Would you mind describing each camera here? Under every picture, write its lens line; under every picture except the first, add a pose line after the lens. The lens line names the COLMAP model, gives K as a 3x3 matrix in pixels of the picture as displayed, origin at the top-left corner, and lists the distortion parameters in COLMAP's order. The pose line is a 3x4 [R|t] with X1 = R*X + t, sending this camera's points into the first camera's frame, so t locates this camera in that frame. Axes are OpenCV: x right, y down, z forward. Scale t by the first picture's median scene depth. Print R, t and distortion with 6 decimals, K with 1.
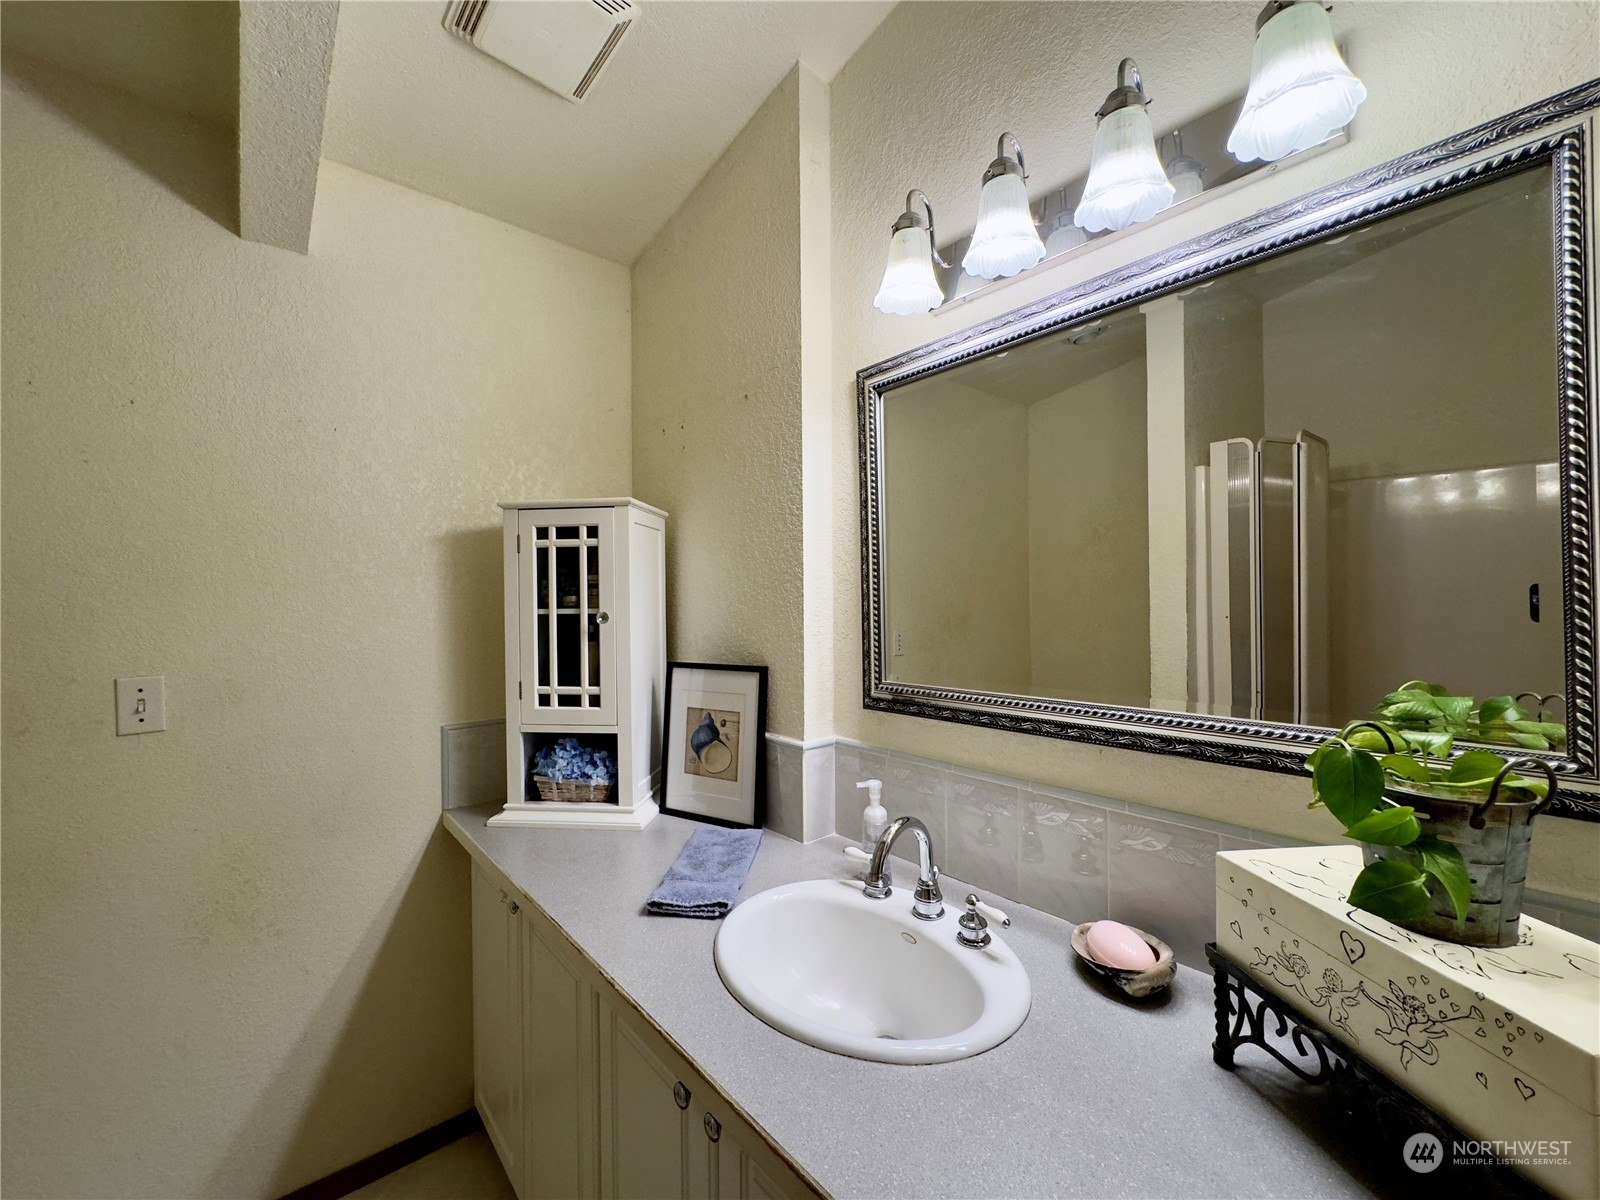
lens RADIAL K [[638.6, 0, 798.4], [0, 638.6, 602.4], [0, 0, 1]] dist [-0.003301, 0.000263]
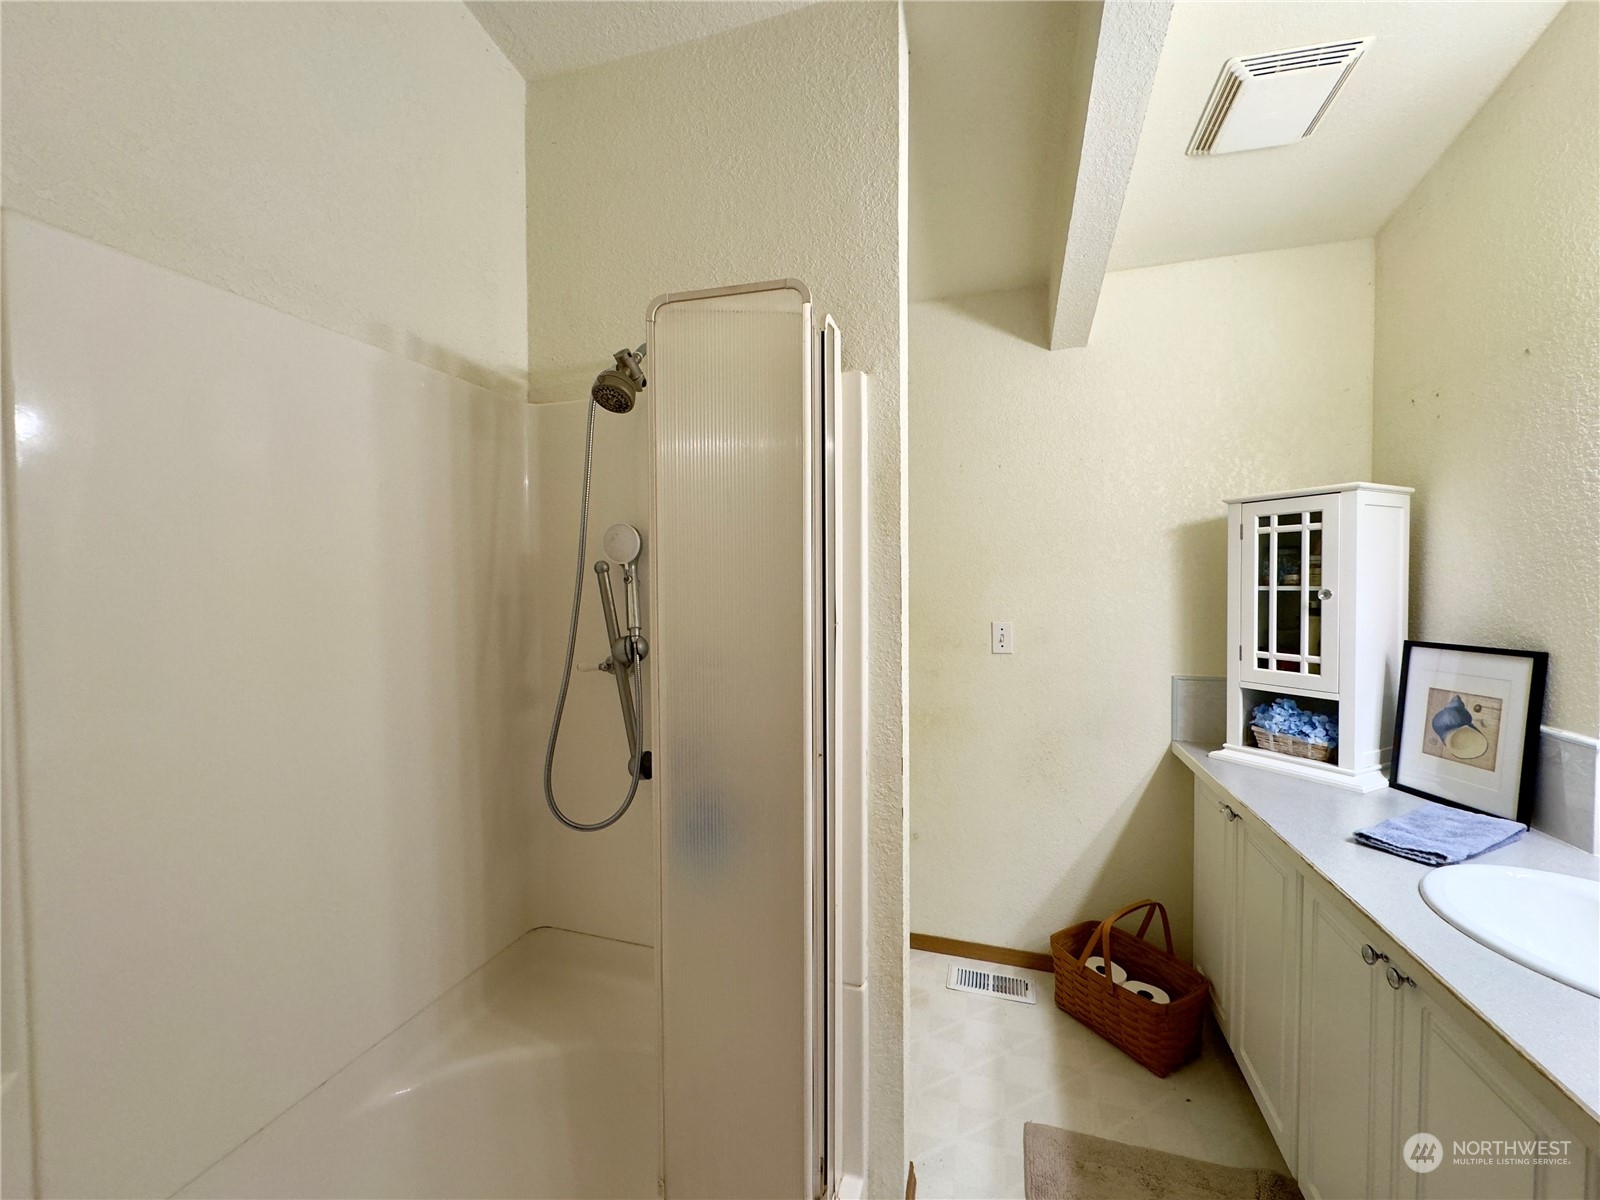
lens RADIAL K [[638.6, 0, 798.1], [0, 638.6, 597.0], [0, 0, 1]] dist [-0.003301, 0.000263]
pose [[0.523348, 0.024443, -0.851768, 0.153262], [-0.002479, 0.999628, 0.027164, 0.000650], [0.852115, -0.012105, 0.523214, -0.348688]]
